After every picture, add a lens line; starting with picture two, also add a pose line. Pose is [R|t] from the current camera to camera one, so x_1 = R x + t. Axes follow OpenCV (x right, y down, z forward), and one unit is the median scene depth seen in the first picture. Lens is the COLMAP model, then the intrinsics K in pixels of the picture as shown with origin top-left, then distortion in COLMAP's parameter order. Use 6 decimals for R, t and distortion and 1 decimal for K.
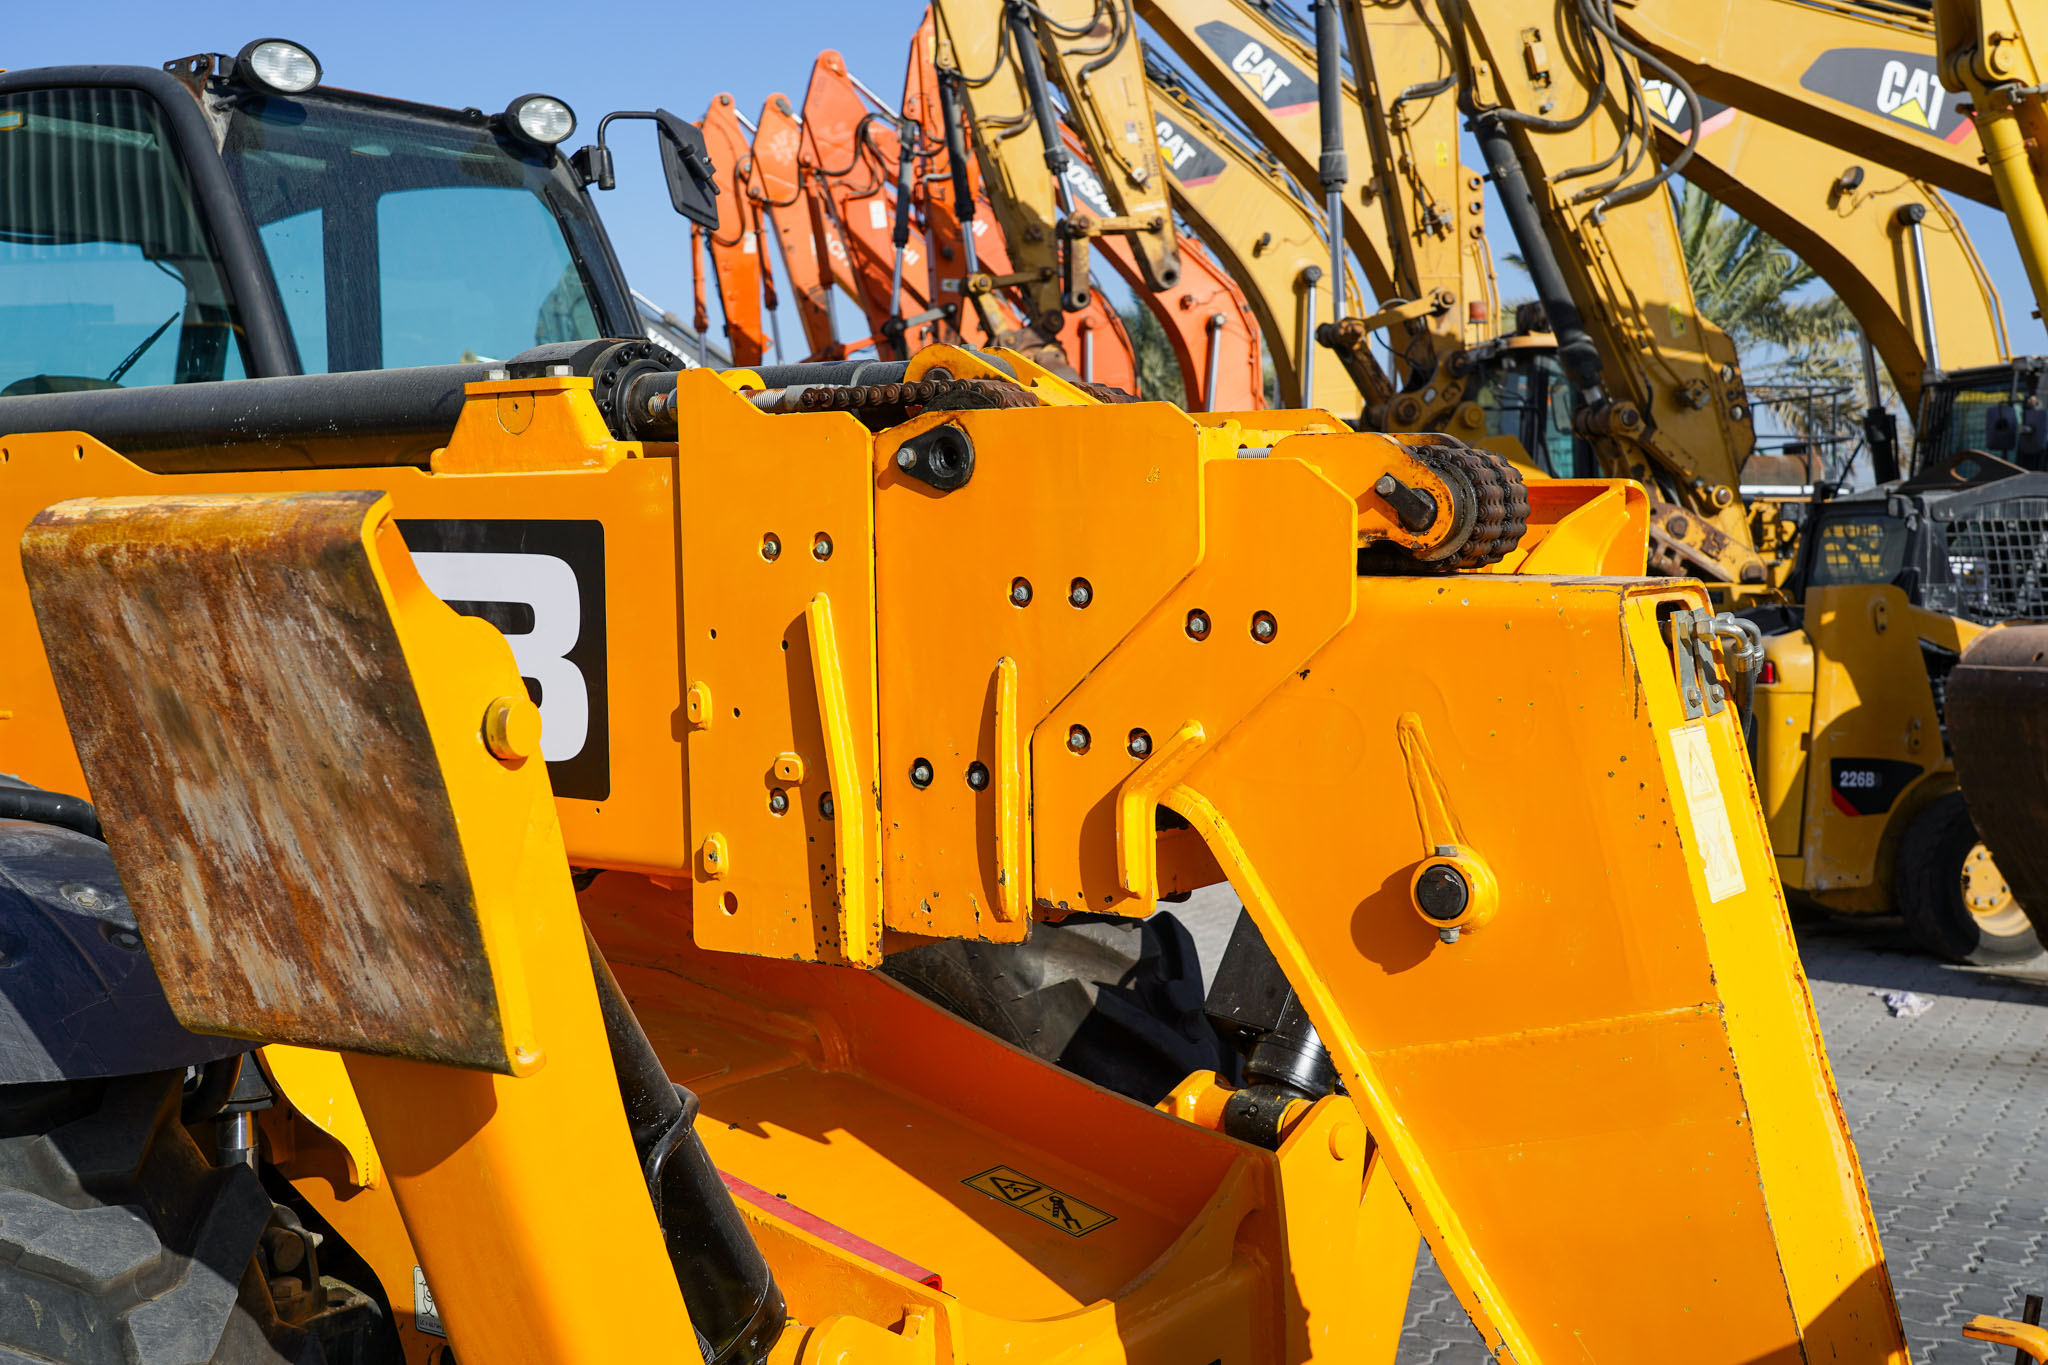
lens RADIAL K [[2392.8, 0, 1033.3], [0, 2392.8, 655.2], [0, 0, 1]] dist [0.054076, -0.023050]
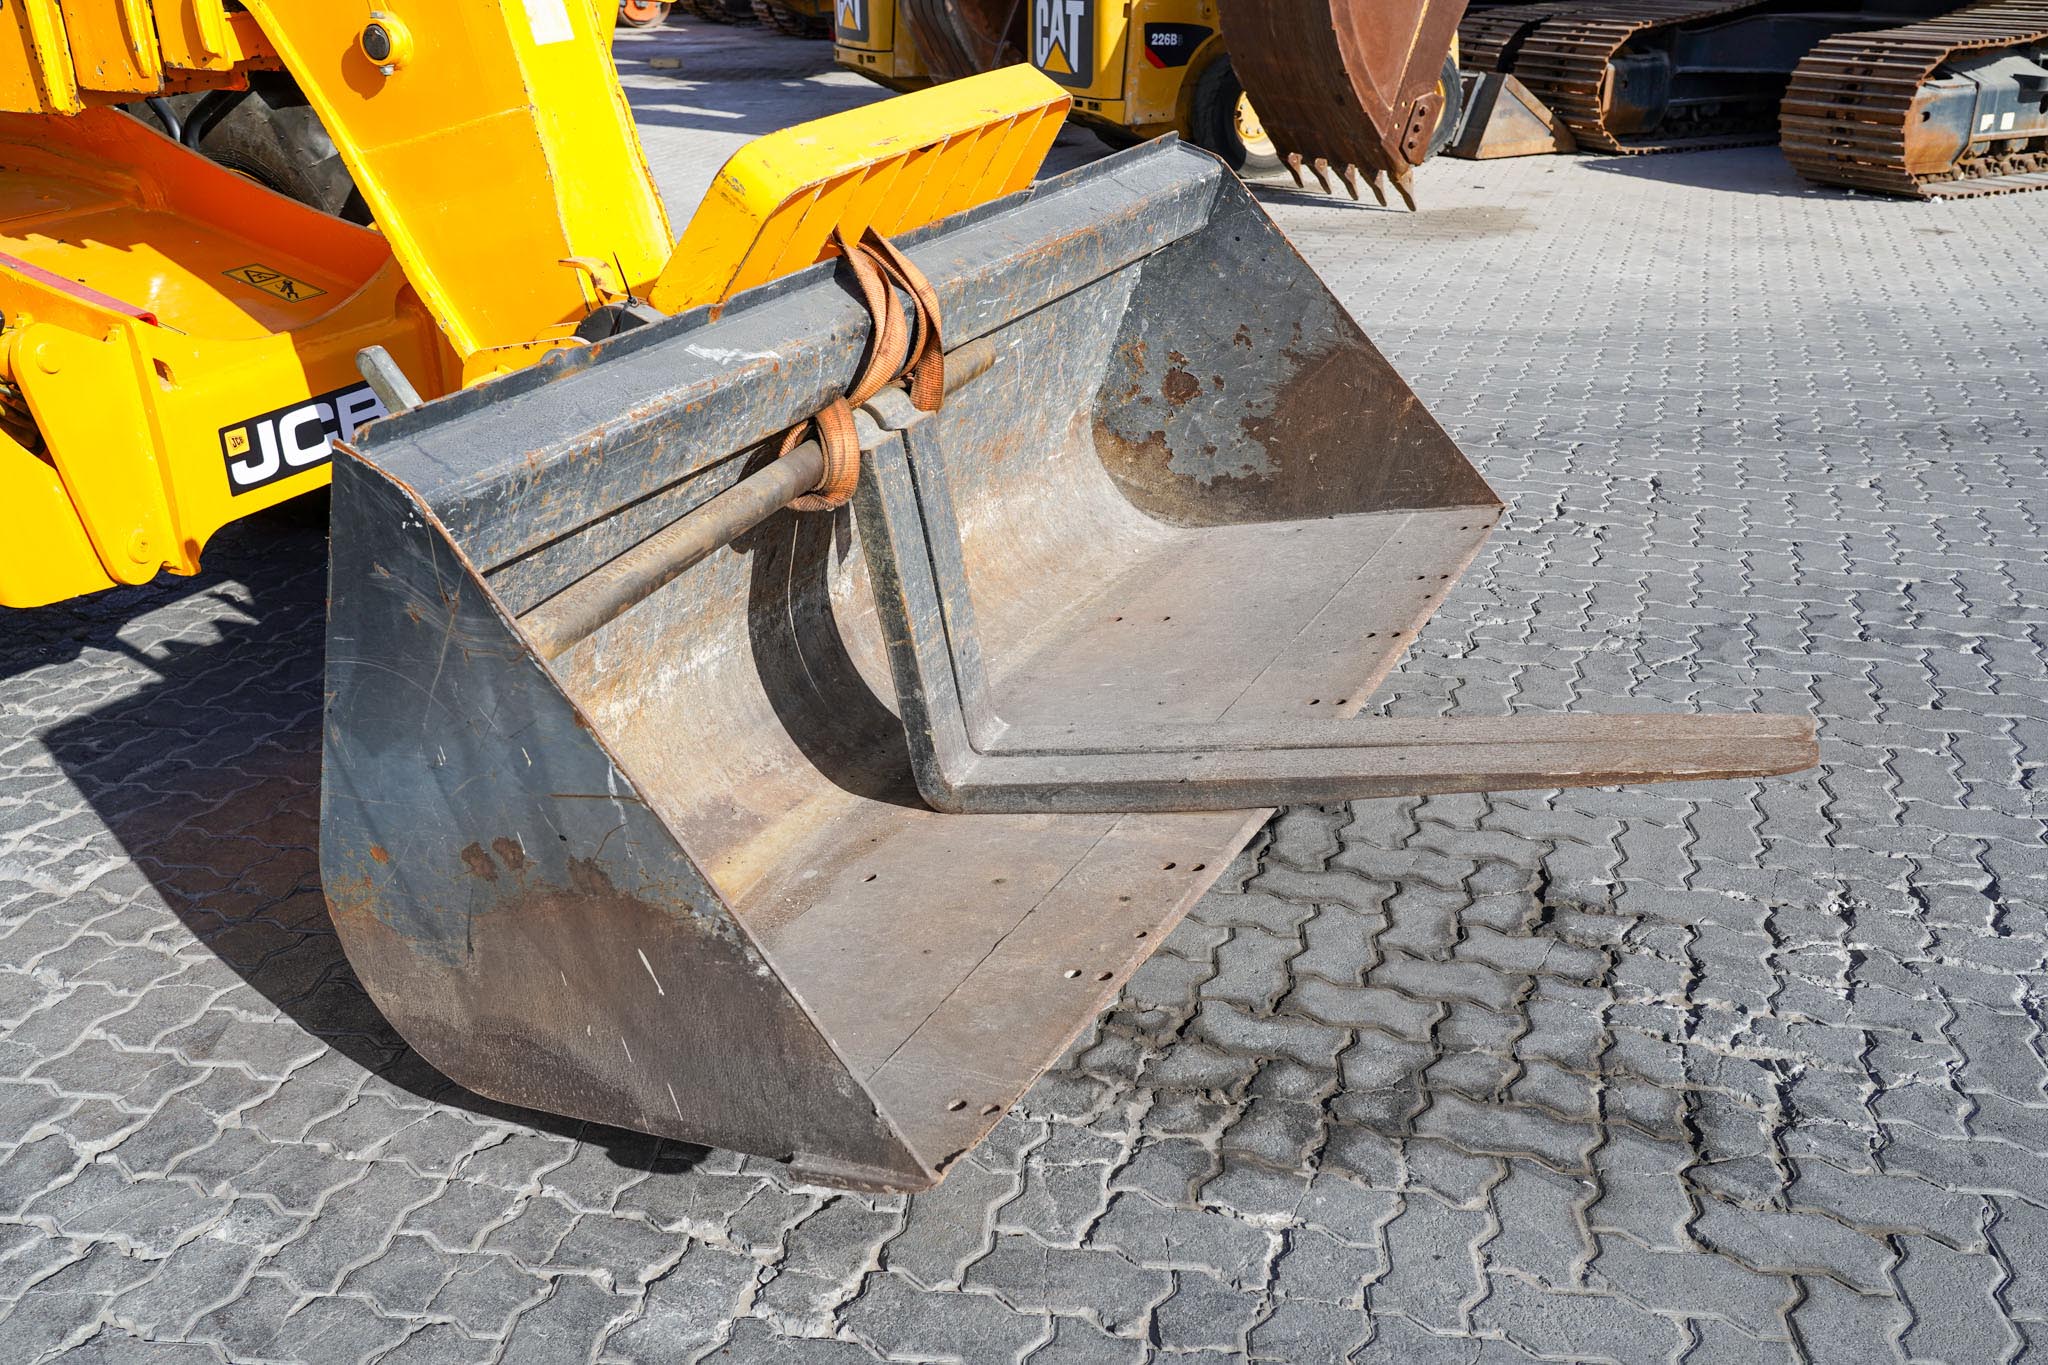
lens RADIAL K [[1865.8, 0, 1031.4], [0, 1865.8, 674.2], [0, 0, 1]] dist [0.015174, -0.000747]
pose [[0.987935, -0.063005, 0.141477, 0.297886], [0.009100, 0.935544, 0.353092, 0.041936], [-0.154604, -0.347544, 0.924830, -0.277745]]
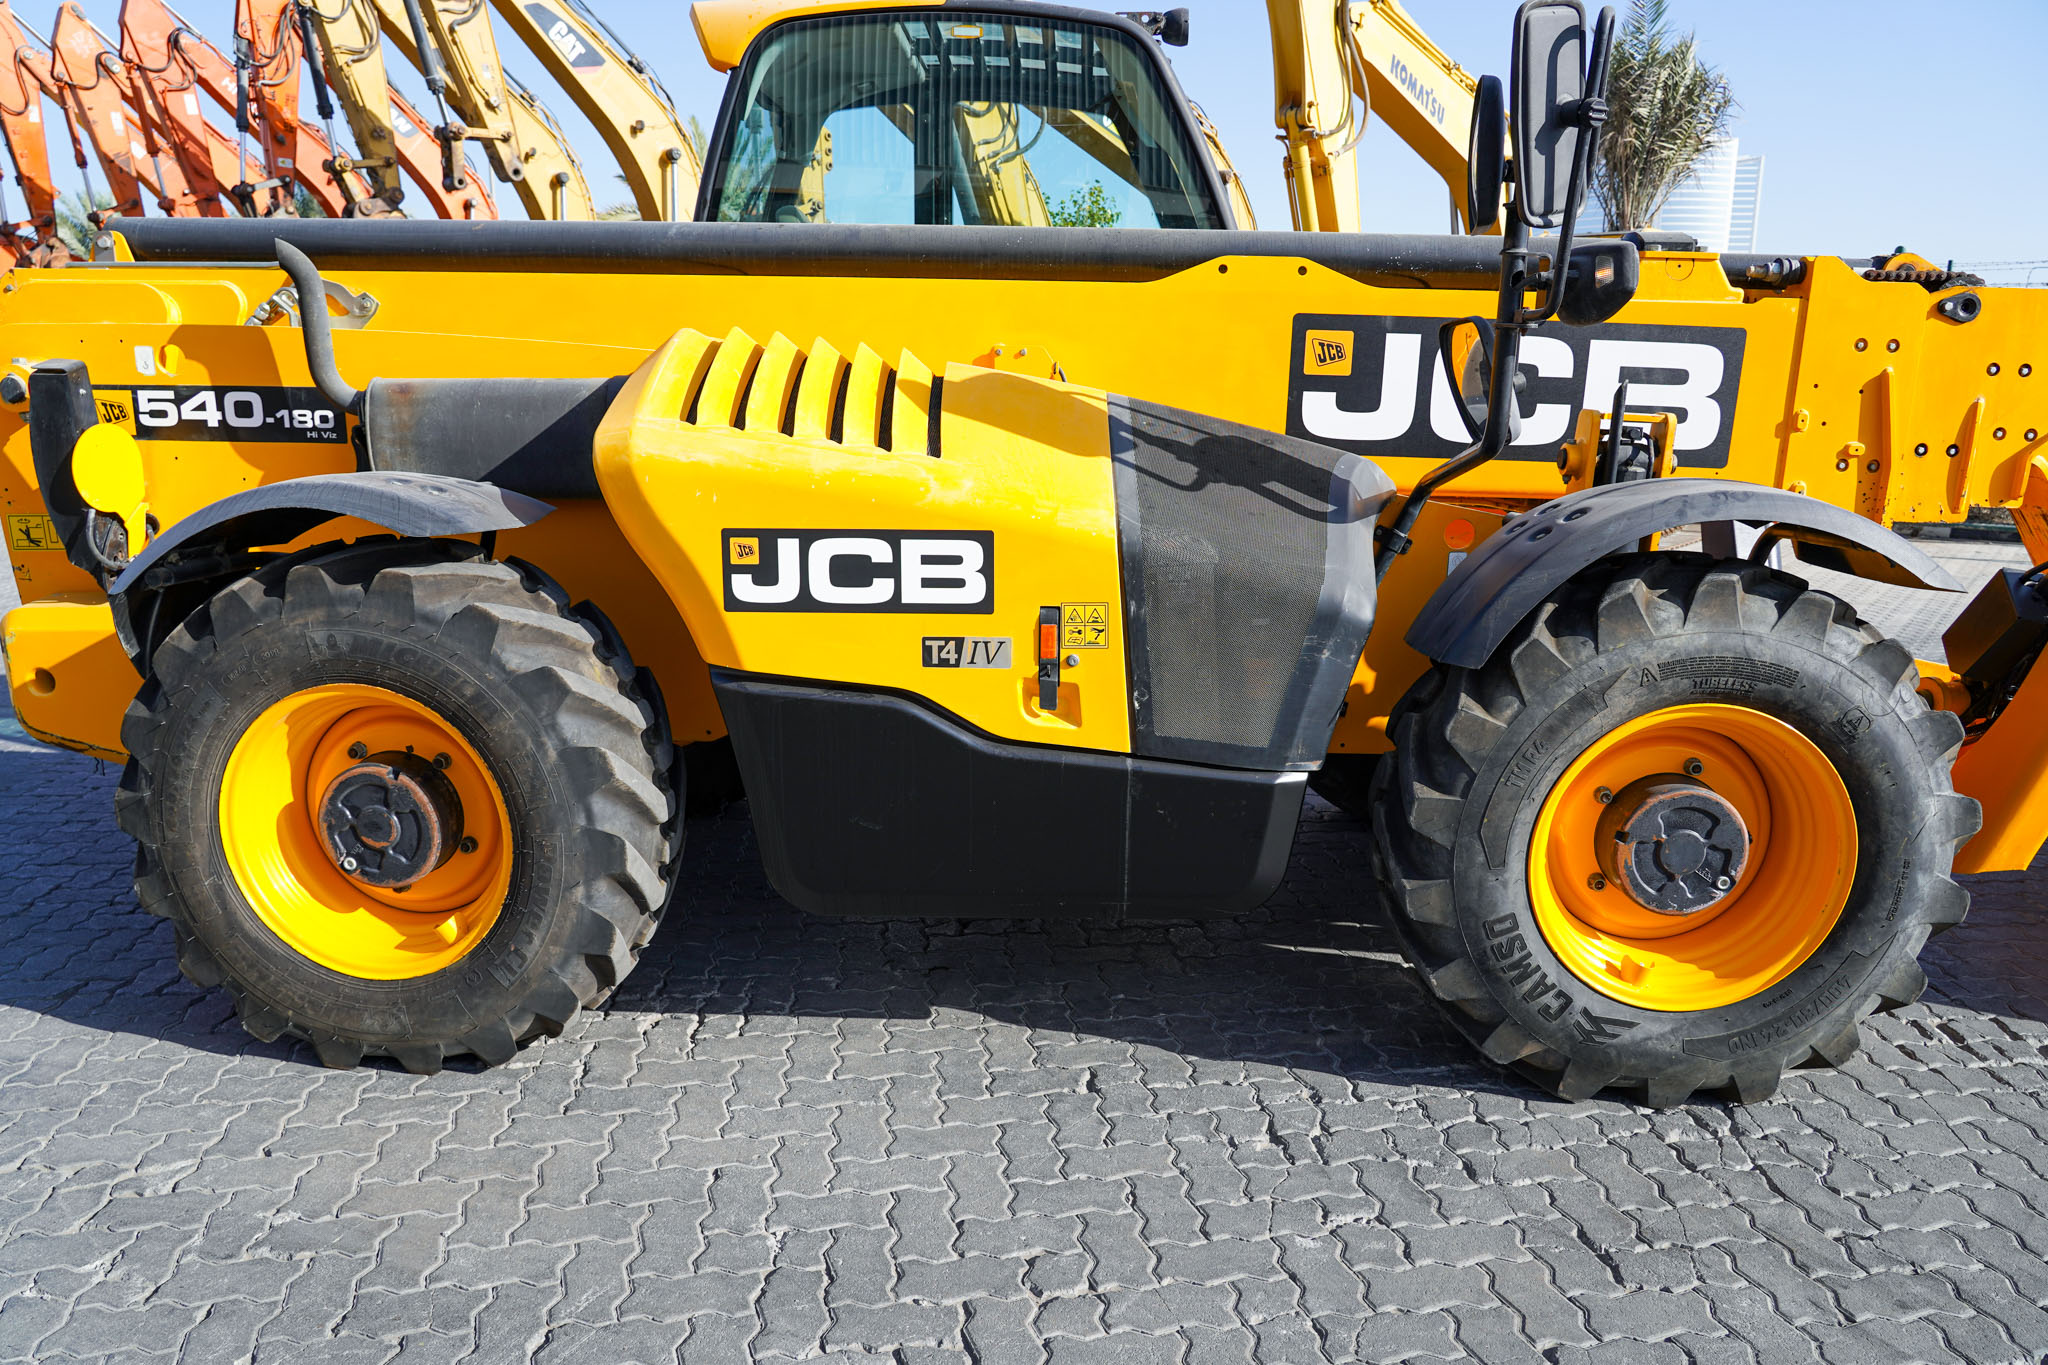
lens RADIAL K [[1387.4, 0, 1015.6], [0, 1387.4, 674.3], [0, 0, 1]] dist [-0.033779, 0.008943]
pose [[0.831678, -0.099174, 0.546330, -1.274295], [0.001272, 0.984258, 0.176734, 0.024326], [-0.555257, -0.146291, 0.818712, 0.333707]]
